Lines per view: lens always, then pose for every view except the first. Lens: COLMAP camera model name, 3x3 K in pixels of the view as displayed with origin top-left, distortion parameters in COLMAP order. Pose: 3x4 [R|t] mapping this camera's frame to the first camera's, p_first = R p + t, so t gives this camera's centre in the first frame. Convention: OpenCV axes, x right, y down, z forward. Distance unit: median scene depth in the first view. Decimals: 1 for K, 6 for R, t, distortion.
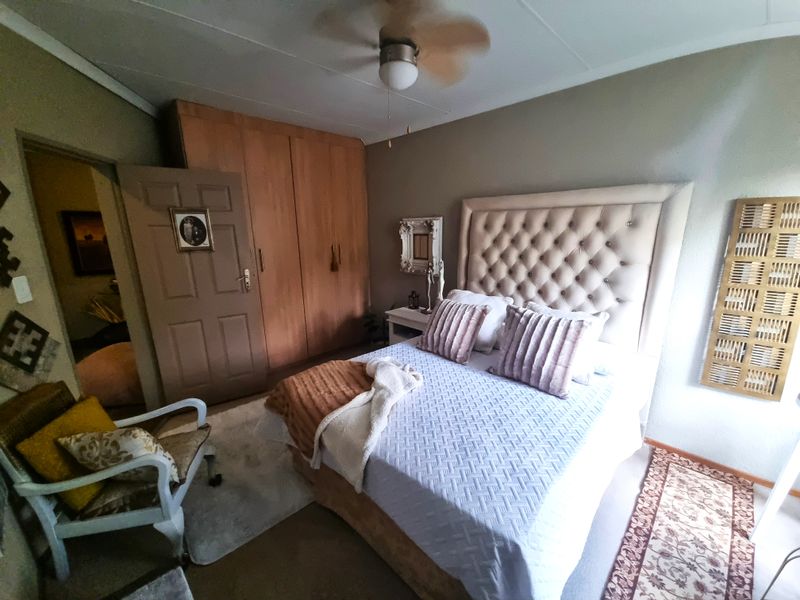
lens RADIAL K [[322.5, 0, 400.9], [0, 322.5, 301.1], [0, 0, 1]] dist [-0.002894, -0.000835]
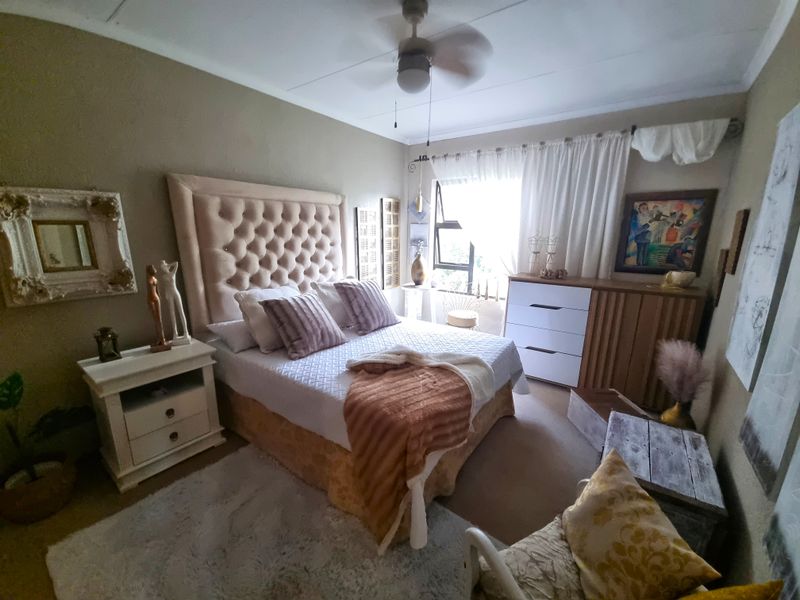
lens RADIAL K [[322.5, 0, 400.6], [0, 322.5, 304.1], [0, 0, 1]] dist [-0.002894, -0.000835]
pose [[-0.146627, -0.211286, 0.966364, -0.678821], [0.213581, 0.947117, 0.239484, -0.114842], [-0.965859, 0.241512, -0.093747, 0.711281]]
